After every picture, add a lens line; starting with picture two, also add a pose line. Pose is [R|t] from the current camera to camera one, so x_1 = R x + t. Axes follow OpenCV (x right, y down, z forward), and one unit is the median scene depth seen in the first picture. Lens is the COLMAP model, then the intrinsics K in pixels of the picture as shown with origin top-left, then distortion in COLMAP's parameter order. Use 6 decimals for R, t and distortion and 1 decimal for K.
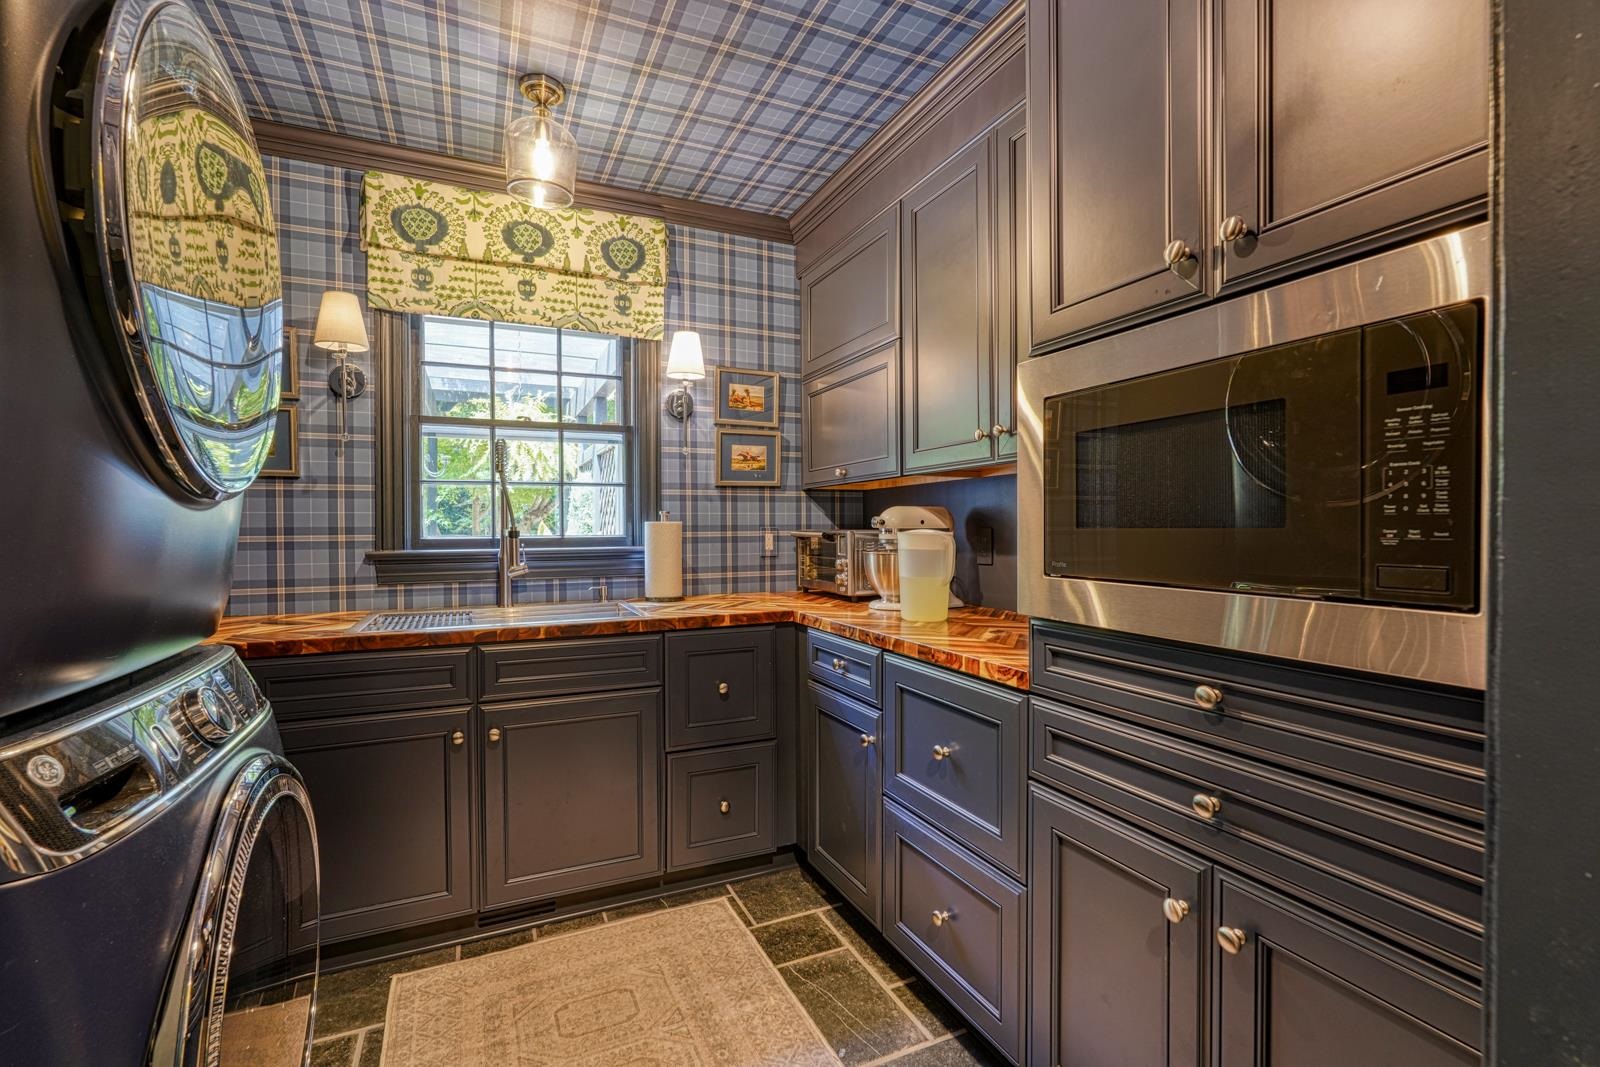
lens RADIAL K [[692.3, 0, 797.0], [0, 692.3, 532.9], [0, 0, 1]] dist [-0.002597, 0.000421]
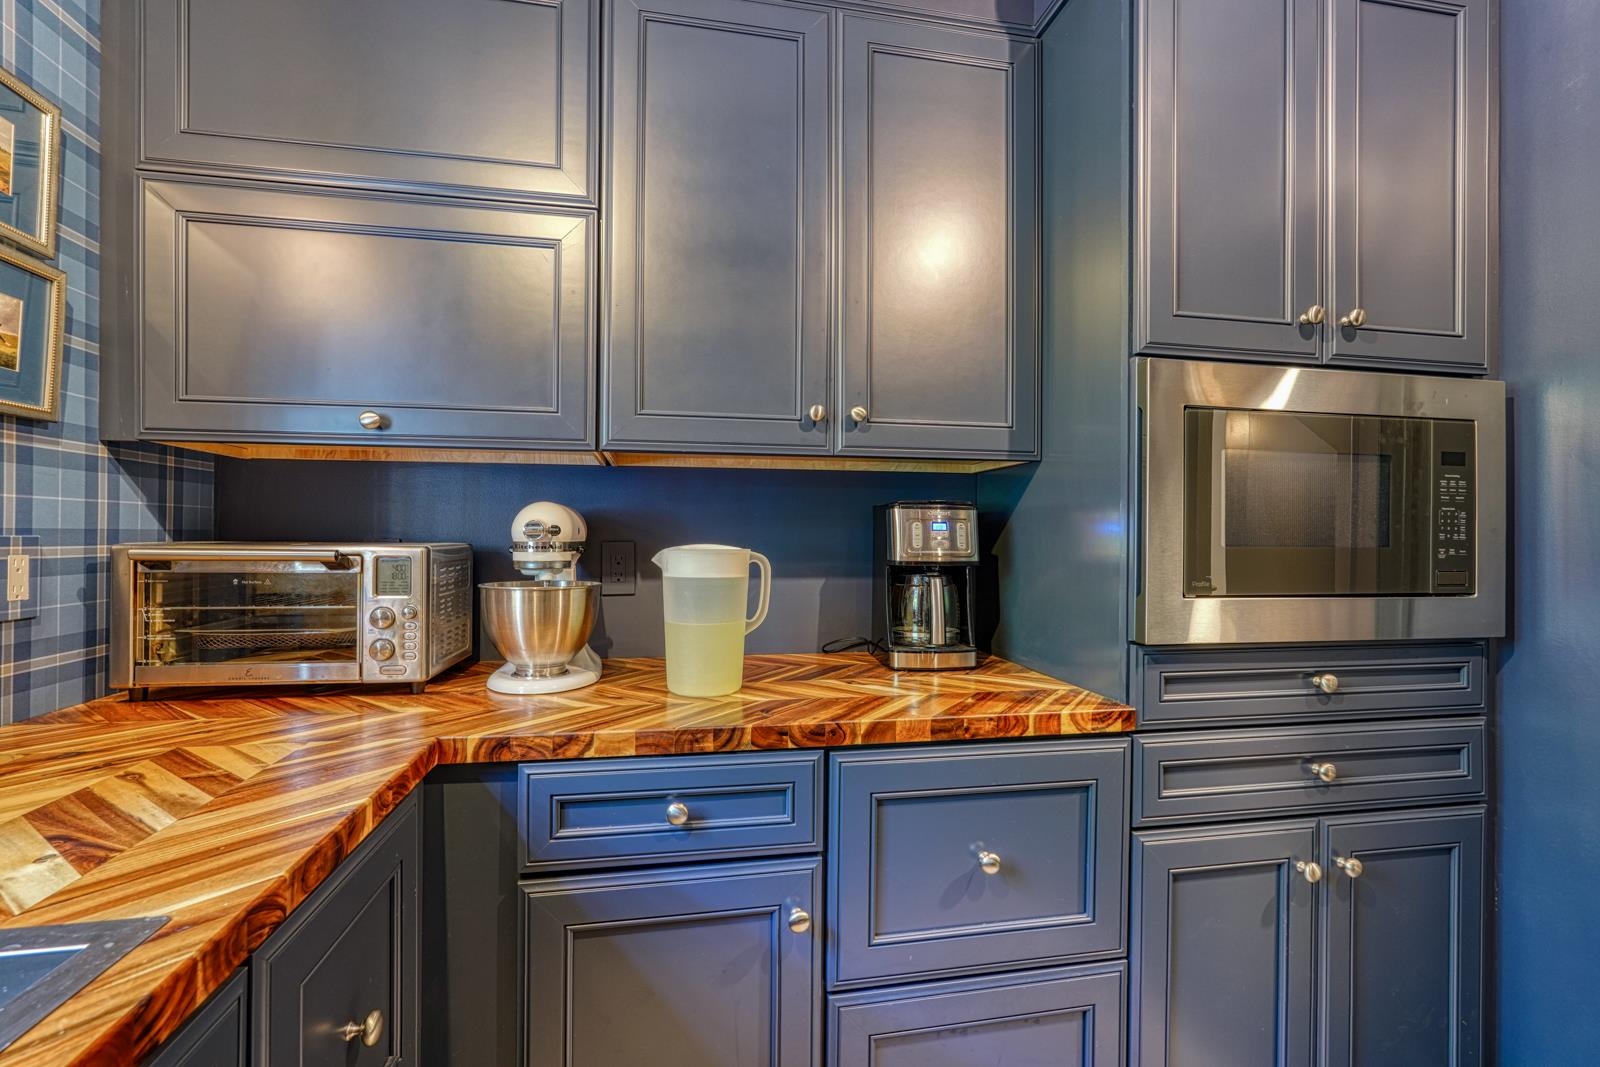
lens RADIAL K [[692.3, 0, 797.0], [0, 692.3, 532.9], [0, 0, 1]] dist [-0.002597, 0.000421]
pose [[0.245400, 0.011064, 0.969359, -0.457763], [-0.000448, 0.999936, -0.011300, -0.009717], [-0.969422, 0.002339, 0.245390, 0.877006]]
